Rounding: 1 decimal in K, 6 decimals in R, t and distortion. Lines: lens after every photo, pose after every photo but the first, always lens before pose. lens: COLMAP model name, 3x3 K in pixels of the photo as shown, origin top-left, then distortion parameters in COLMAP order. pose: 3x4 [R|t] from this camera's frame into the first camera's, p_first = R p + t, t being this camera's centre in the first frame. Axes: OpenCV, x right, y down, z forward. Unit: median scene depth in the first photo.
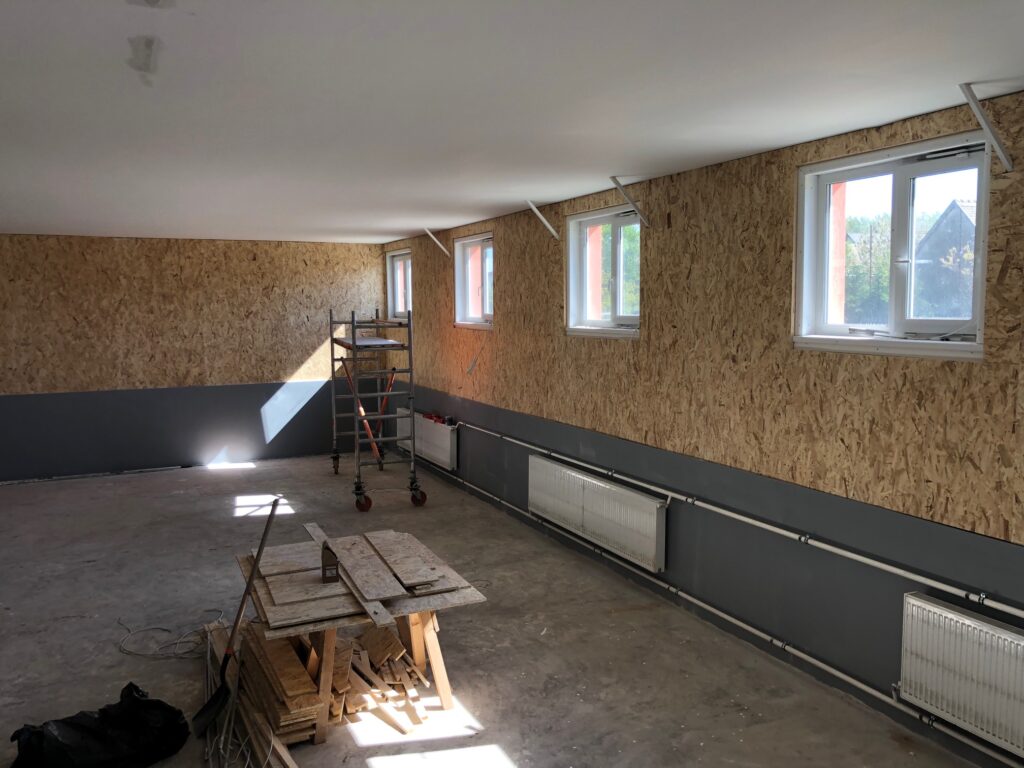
lens RADIAL K [[839.6, 0, 515.7], [0, 839.6, 372.3], [0, 0, 1]] dist [0.019584, -0.006789]
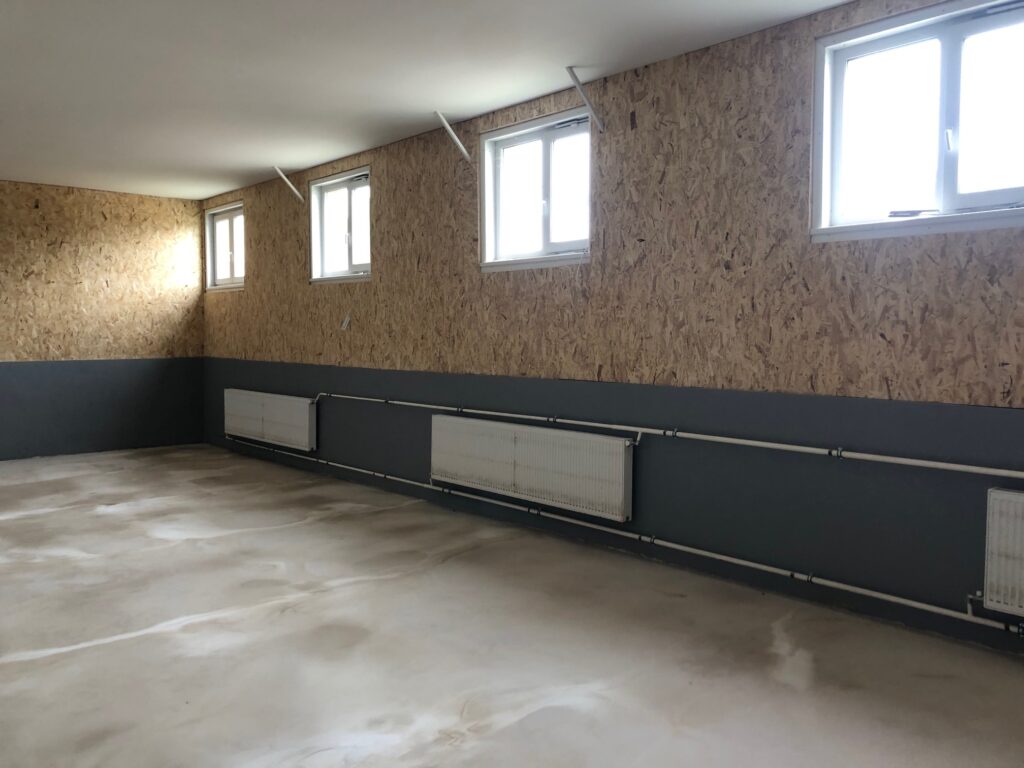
lens RADIAL K [[839.6, 0, 515.7], [0, 839.6, 372.3], [0, 0, 1]] dist [0.019584, -0.006789]
pose [[0.960373, -0.008654, 0.278582, -0.189002], [0.017684, 0.999396, -0.029916, 0.110807], [-0.278155, 0.033657, 0.959946, 0.196787]]
